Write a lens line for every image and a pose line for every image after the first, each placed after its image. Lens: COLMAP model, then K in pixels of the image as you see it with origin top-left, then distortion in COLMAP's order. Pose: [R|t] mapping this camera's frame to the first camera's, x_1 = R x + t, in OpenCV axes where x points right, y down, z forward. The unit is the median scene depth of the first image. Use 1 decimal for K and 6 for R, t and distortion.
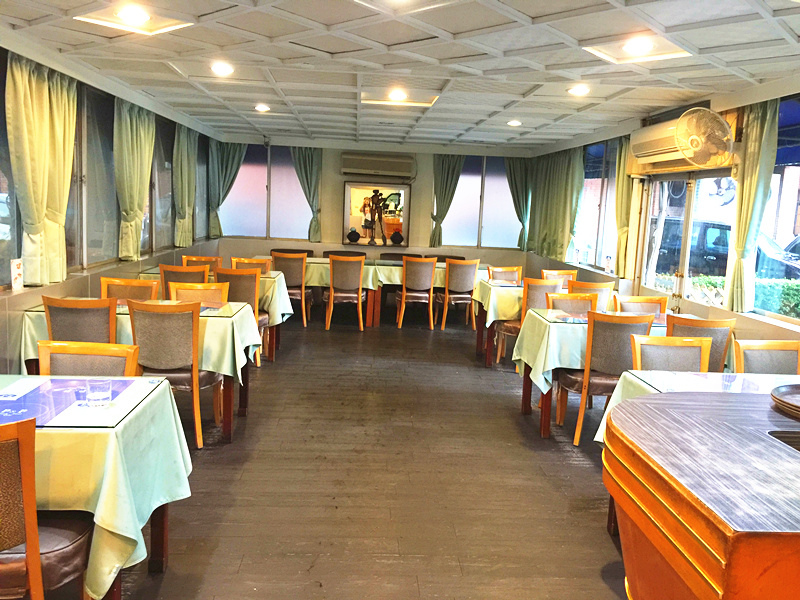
lens RADIAL K [[684.0, 0, 402.2], [0, 684.0, 299.6], [0, 0, 1]] dist [0.033722, 0.005509]
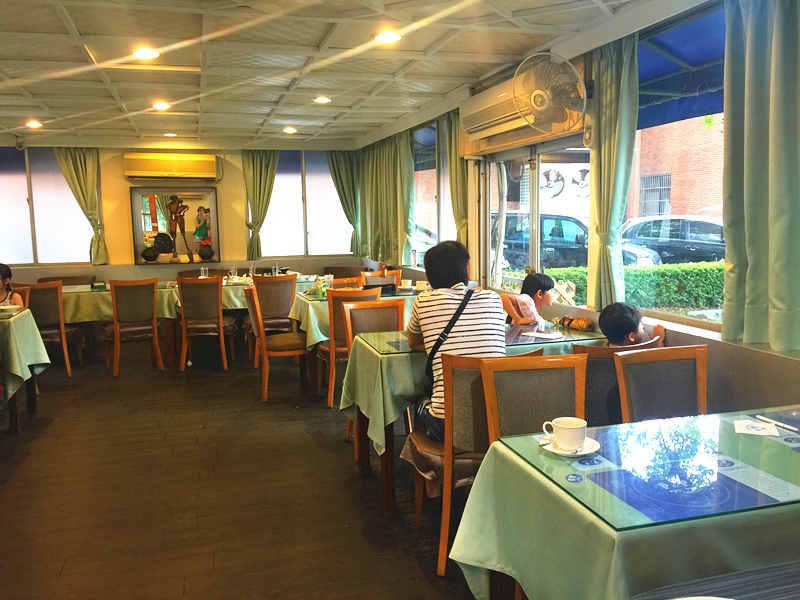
lens RADIAL K [[684.0, 0, 399.3], [0, 684.0, 298.2], [0, 0, 1]] dist [0.033722, 0.005509]
pose [[0.973771, -0.087241, 0.210139, 0.057592], [0.090722, 0.995852, -0.006963, -0.009258], [-0.208660, 0.025844, 0.977647, 0.180866]]
